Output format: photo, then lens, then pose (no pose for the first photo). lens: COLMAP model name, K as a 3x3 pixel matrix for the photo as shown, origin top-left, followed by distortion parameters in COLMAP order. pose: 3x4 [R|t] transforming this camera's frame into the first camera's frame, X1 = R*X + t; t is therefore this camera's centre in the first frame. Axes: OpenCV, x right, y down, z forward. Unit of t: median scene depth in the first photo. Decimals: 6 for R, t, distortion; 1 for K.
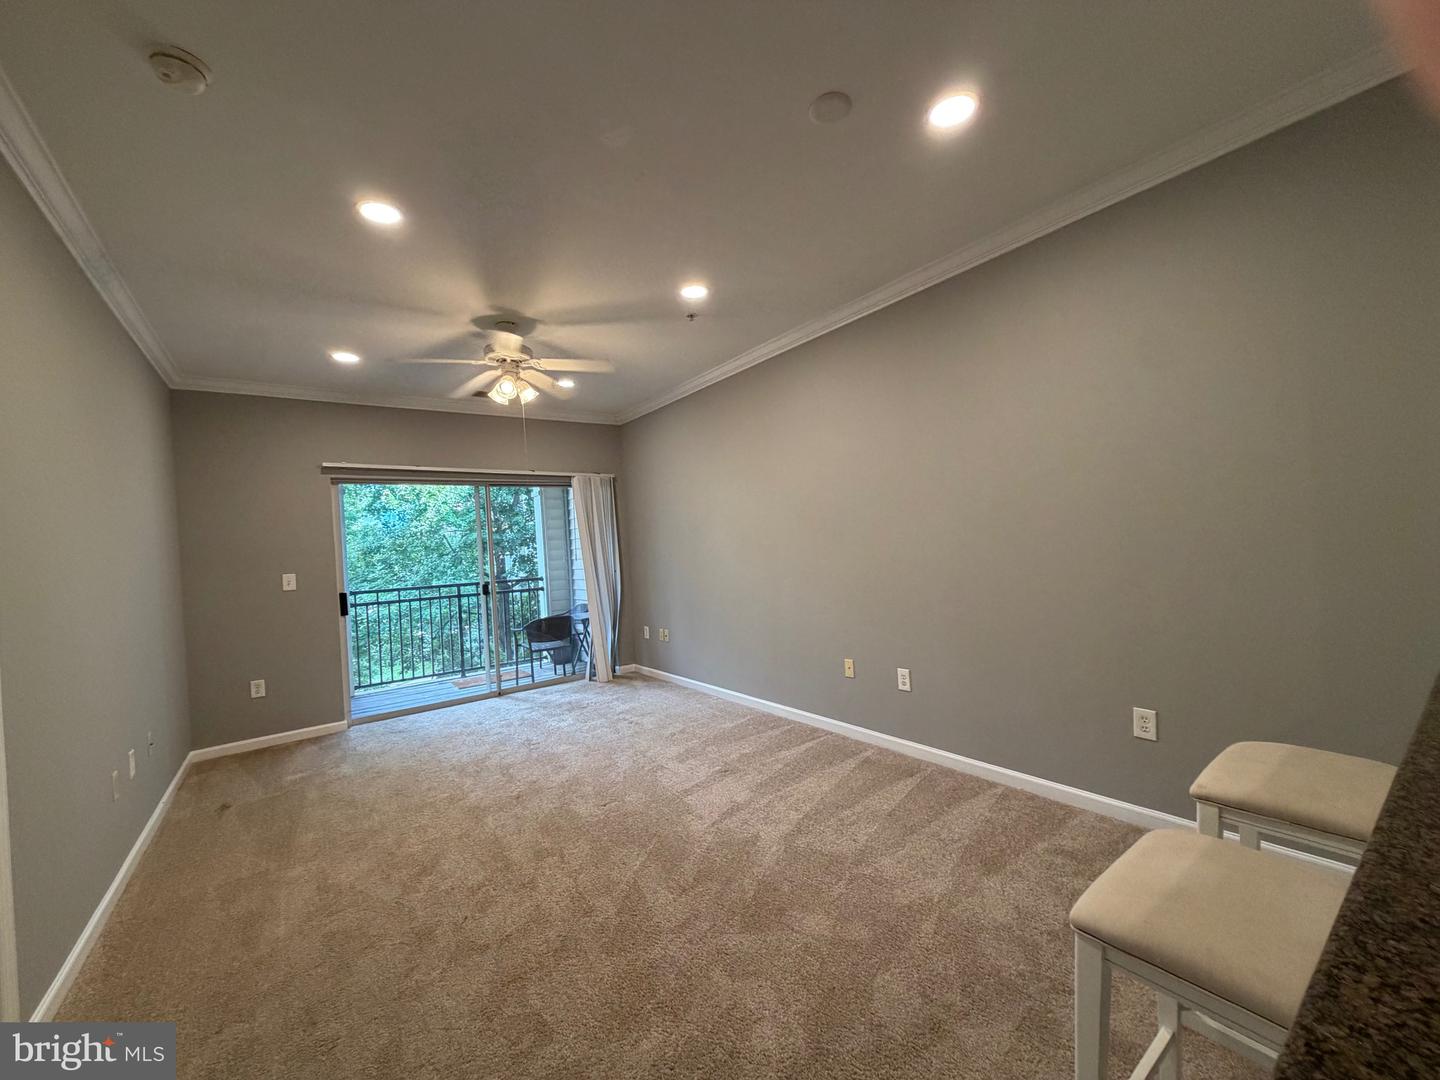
lens RADIAL K [[573.4, 0, 723.0], [0, 573.4, 540.1], [0, 0, 1]] dist [-0.002267, 0.004003]
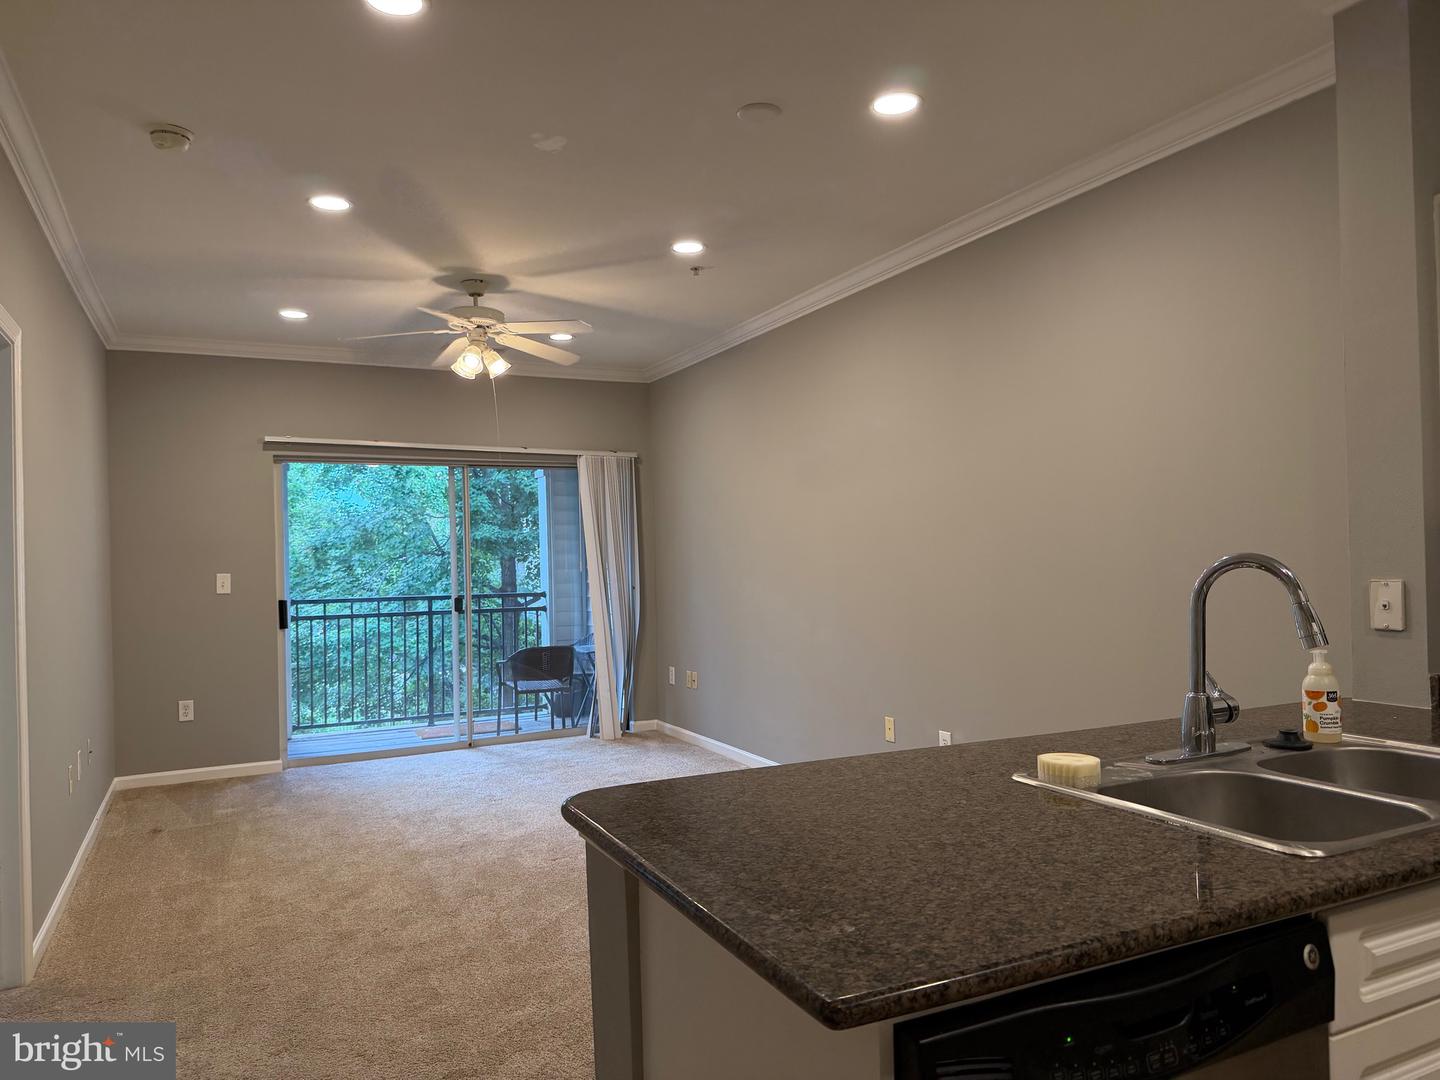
lens RADIAL K [[1012.7, 0, 725.5], [0, 1012.7, 535.6], [0, 0, 1]] dist [0.017378, -0.003103]
pose [[0.984207, 0.032635, -0.173987, 0.203455], [-0.032744, 0.999461, 0.002244, -0.023640], [0.173966, 0.003488, 0.984745, -0.311794]]
